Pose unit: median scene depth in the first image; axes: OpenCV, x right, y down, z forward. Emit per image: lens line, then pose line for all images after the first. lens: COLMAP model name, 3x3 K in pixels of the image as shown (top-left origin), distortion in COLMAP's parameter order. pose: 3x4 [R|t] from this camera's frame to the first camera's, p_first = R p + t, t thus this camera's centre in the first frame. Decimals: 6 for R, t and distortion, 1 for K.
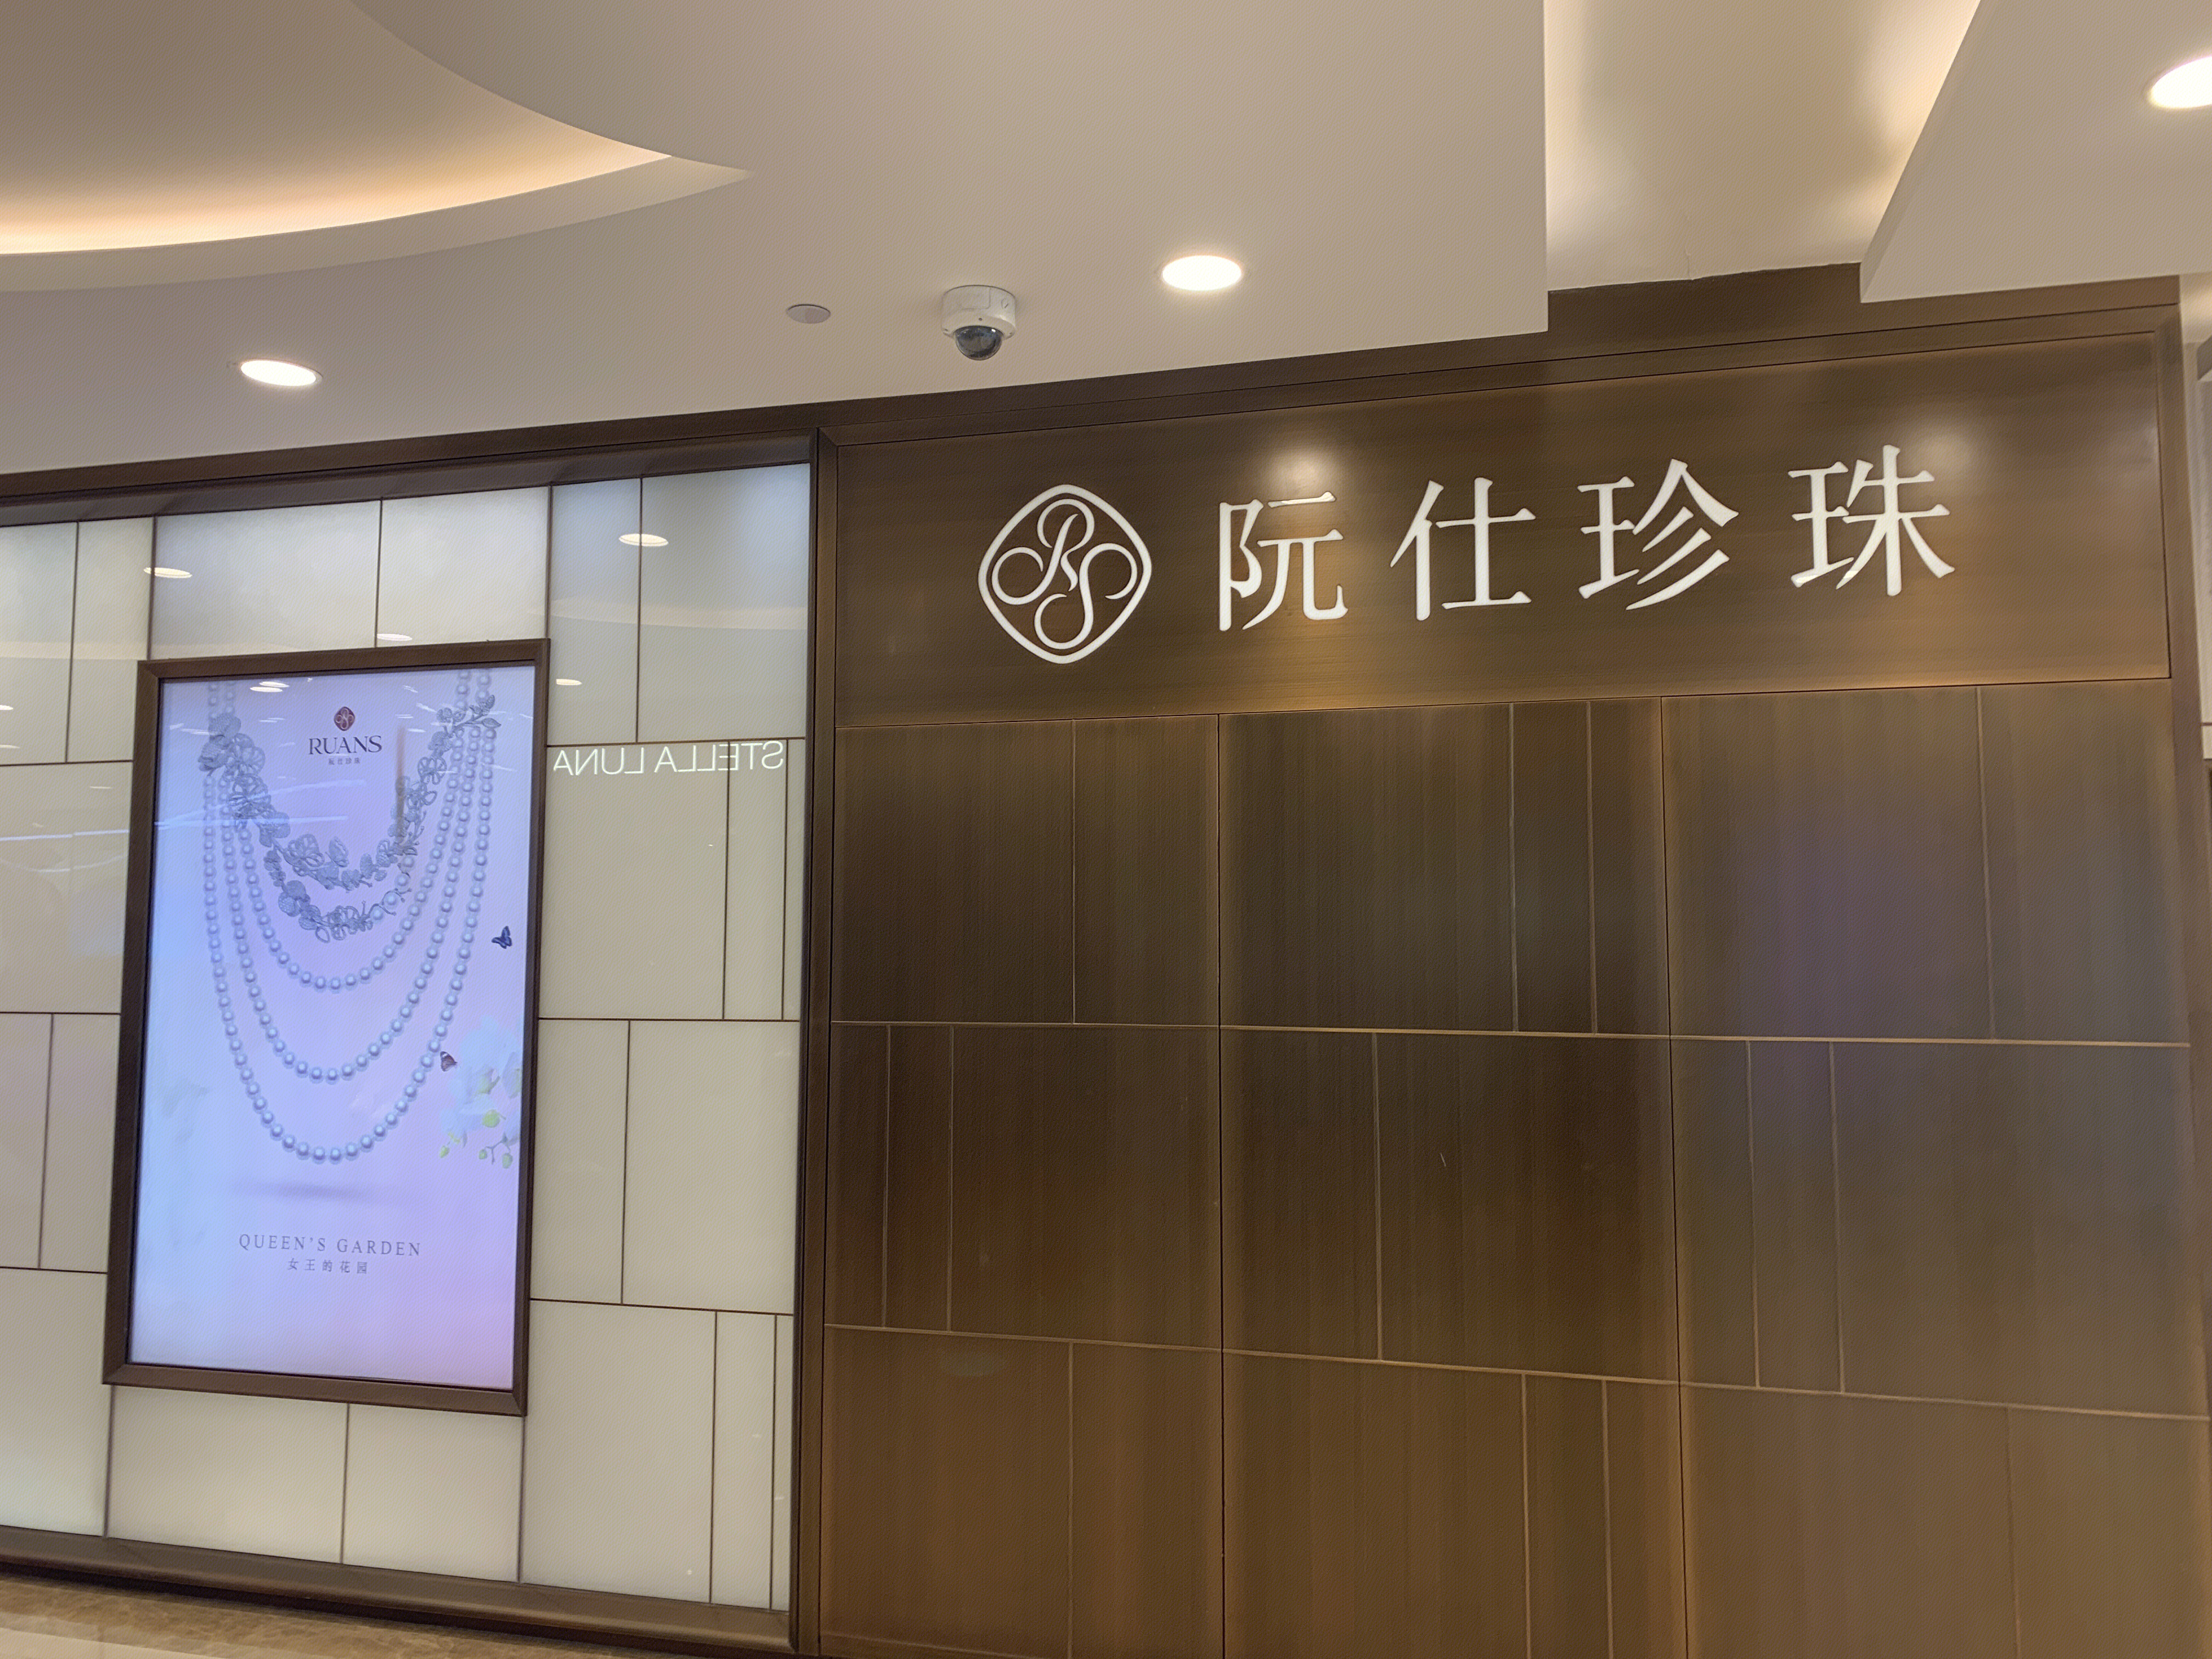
lens RADIAL K [[1783.6, 0, 1116.1], [0, 1783.6, 814.3], [0, 0, 1]] dist [0.043837, -0.063339]
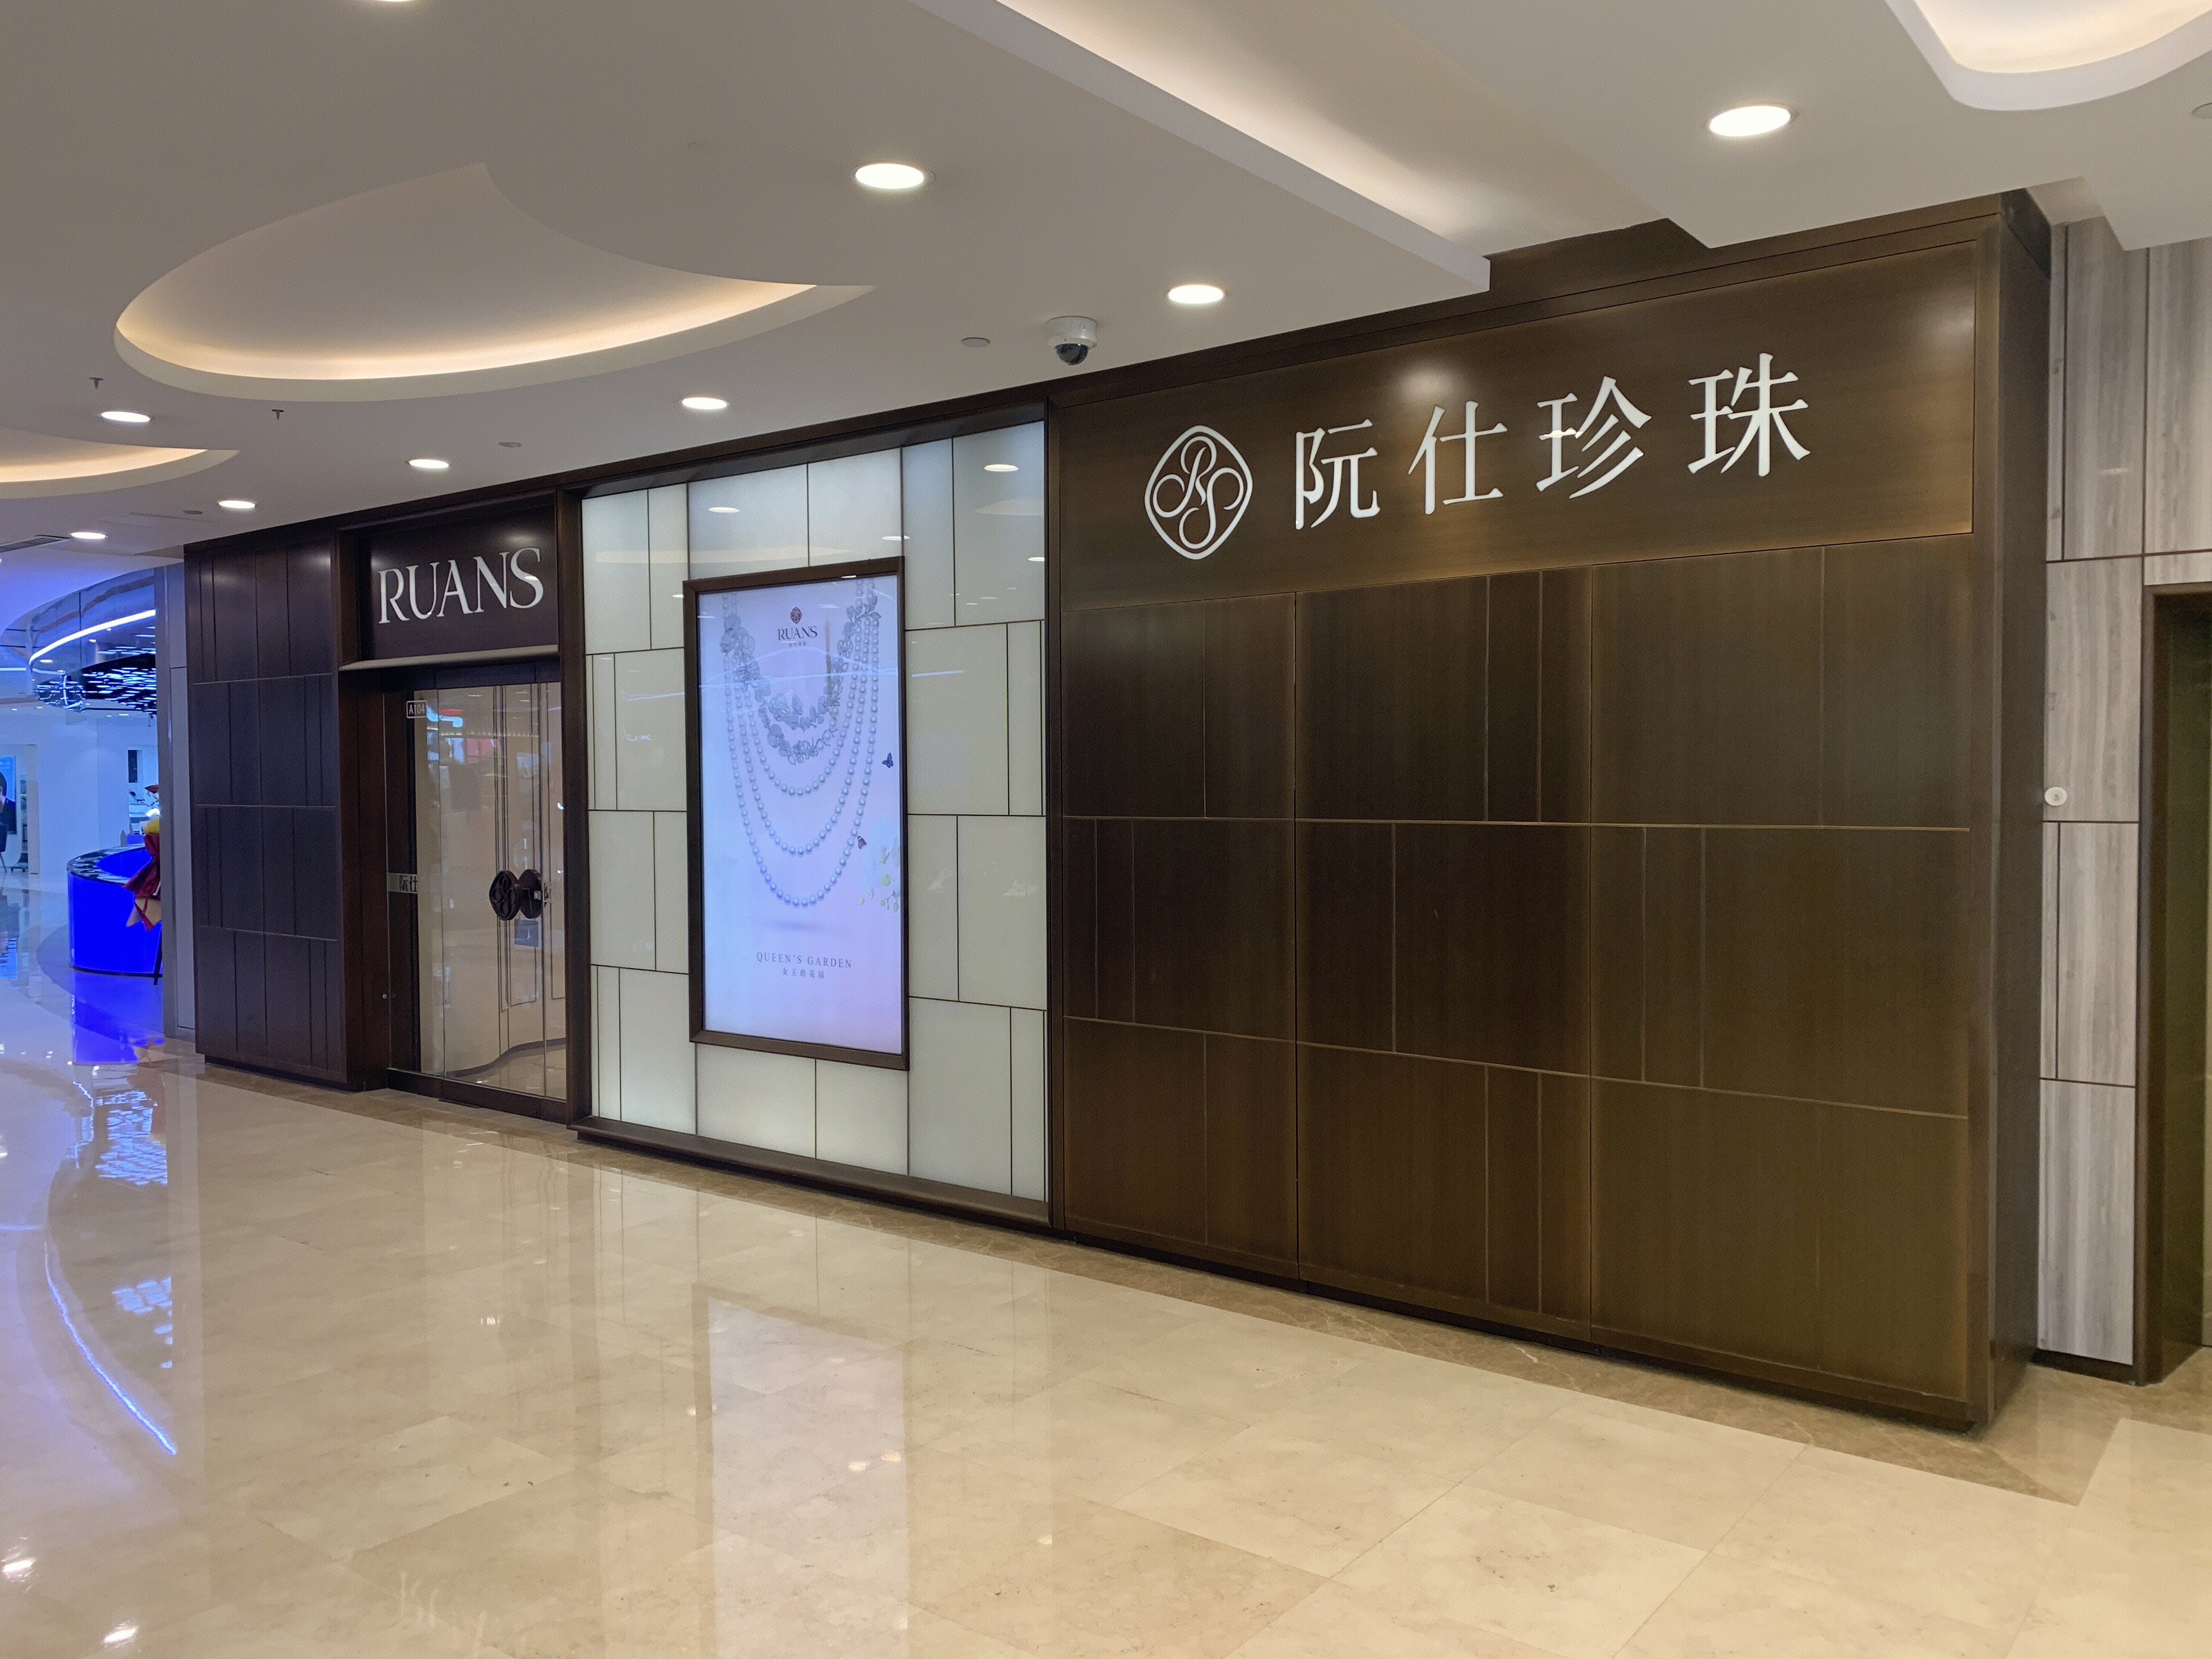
lens RADIAL K [[1783.6, 0, 1110.2], [0, 1783.6, 839.1], [0, 0, 1]] dist [0.043837, -0.063339]
pose [[0.920687, 0.003123, -0.390290, 0.446494], [0.044836, 0.992502, 0.113709, -0.029105], [0.387719, -0.122189, 0.913643, -0.318536]]
